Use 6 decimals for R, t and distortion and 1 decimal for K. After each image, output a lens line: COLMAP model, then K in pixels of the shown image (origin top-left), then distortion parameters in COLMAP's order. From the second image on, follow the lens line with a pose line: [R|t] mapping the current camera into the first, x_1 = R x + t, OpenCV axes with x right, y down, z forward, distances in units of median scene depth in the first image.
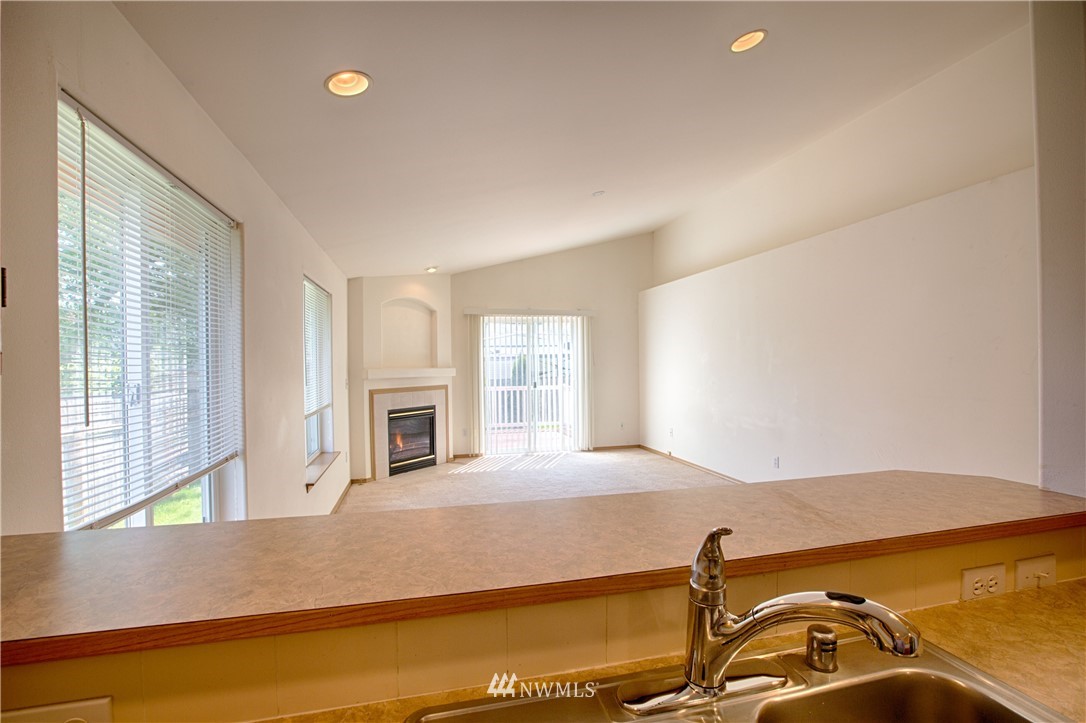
lens RADIAL K [[499.9, 0, 543.0], [0, 499.9, 361.5], [0, 0, 1]] dist [-0.040419, 0.000195]
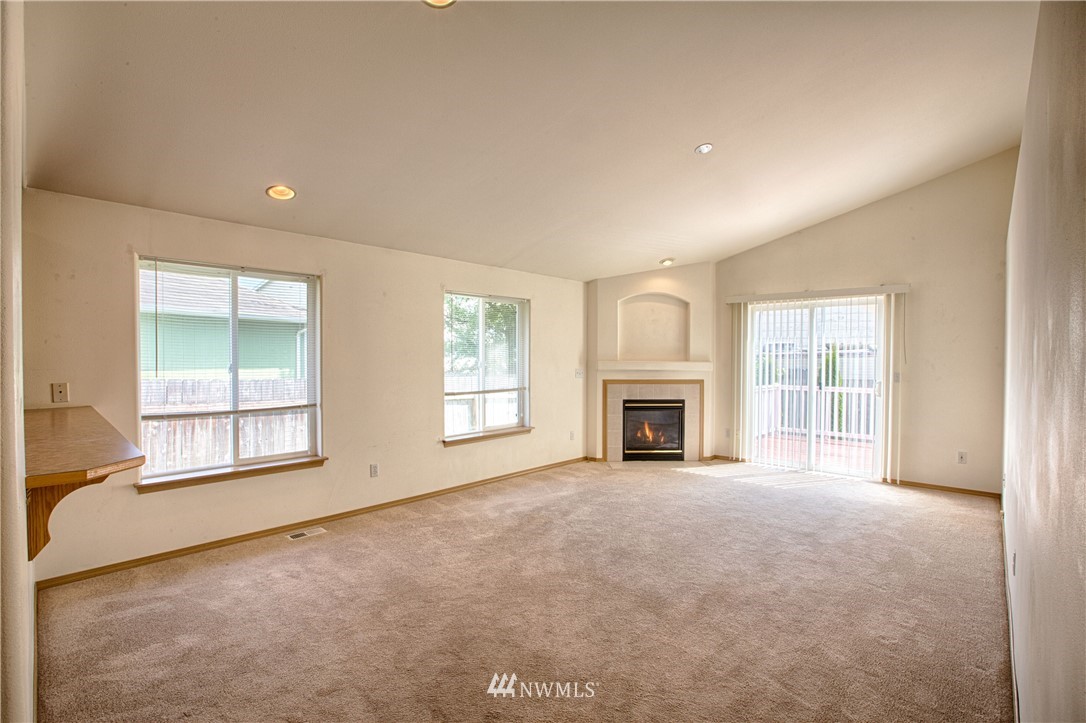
lens RADIAL K [[465.2, 0, 510.7], [0, 465.2, 363.1], [0, 0, 1]] dist [-0.037803, -0.000077]
pose [[0.564058, 0.021723, -0.825449, 0.335090], [-0.009248, 0.999757, 0.019991, 0.000931], [0.825683, -0.003643, 0.564122, 0.205270]]
